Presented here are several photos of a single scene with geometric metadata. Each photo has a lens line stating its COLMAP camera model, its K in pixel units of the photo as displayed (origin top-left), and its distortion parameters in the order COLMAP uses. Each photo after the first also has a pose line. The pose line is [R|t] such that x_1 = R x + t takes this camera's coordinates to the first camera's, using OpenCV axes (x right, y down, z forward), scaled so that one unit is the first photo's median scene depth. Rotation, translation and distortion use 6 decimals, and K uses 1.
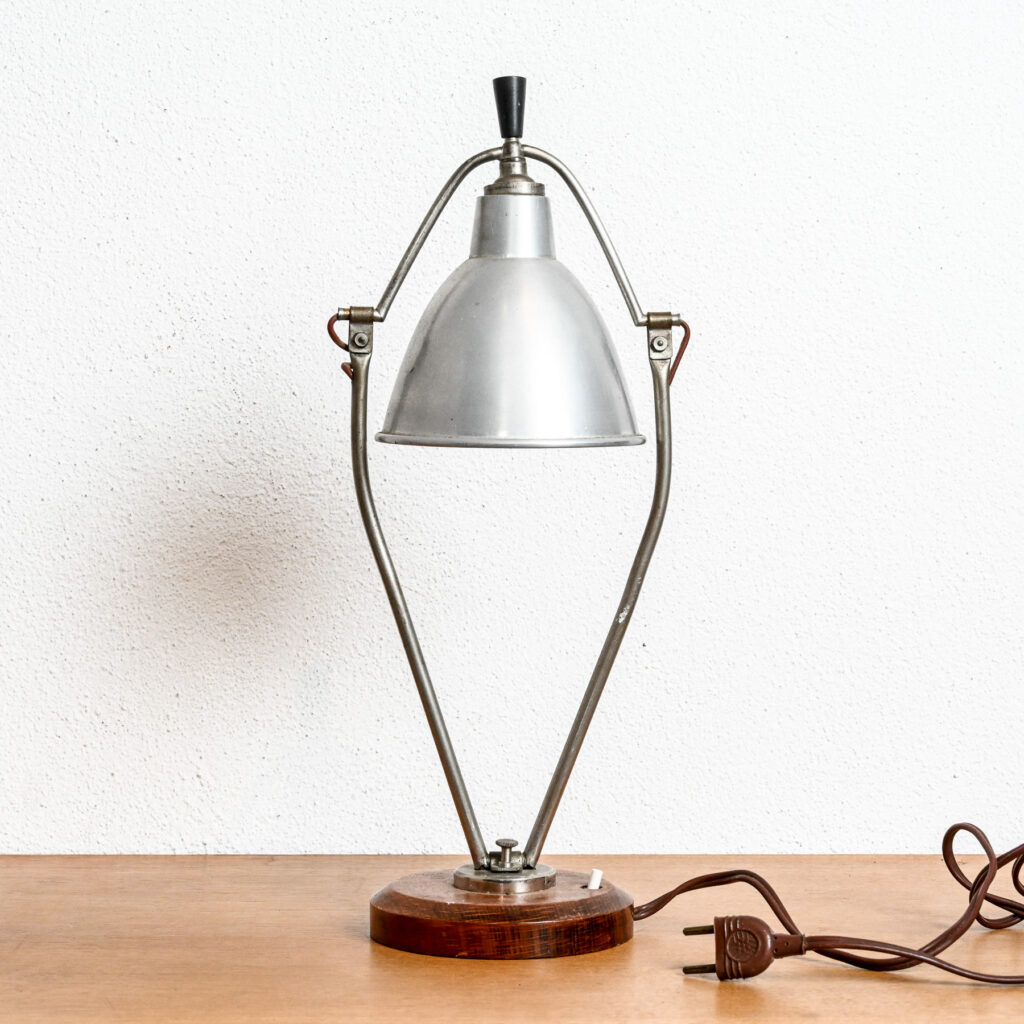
lens RADIAL K [[2423.1, 0, 532.0], [0, 2423.1, 499.2], [0, 0, 1]] dist [0.013870, 0.022578]
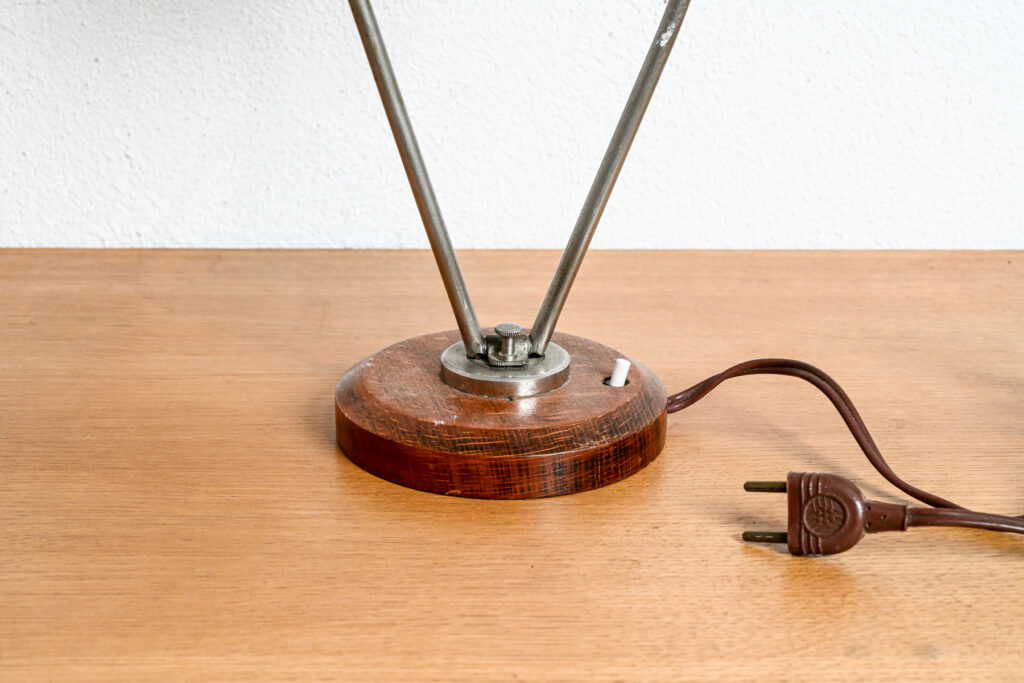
lens RADIAL K [[2084.8, 0, 506.1], [0, 2084.8, 352.4], [0, 0, 1]] dist [0.011364, 0.064126]
pose [[0.999895, 0.003631, 0.014013, -0.016962], [-0.008022, 0.944783, 0.327599, -0.058402], [-0.012049, -0.327677, 0.944713, 0.297084]]
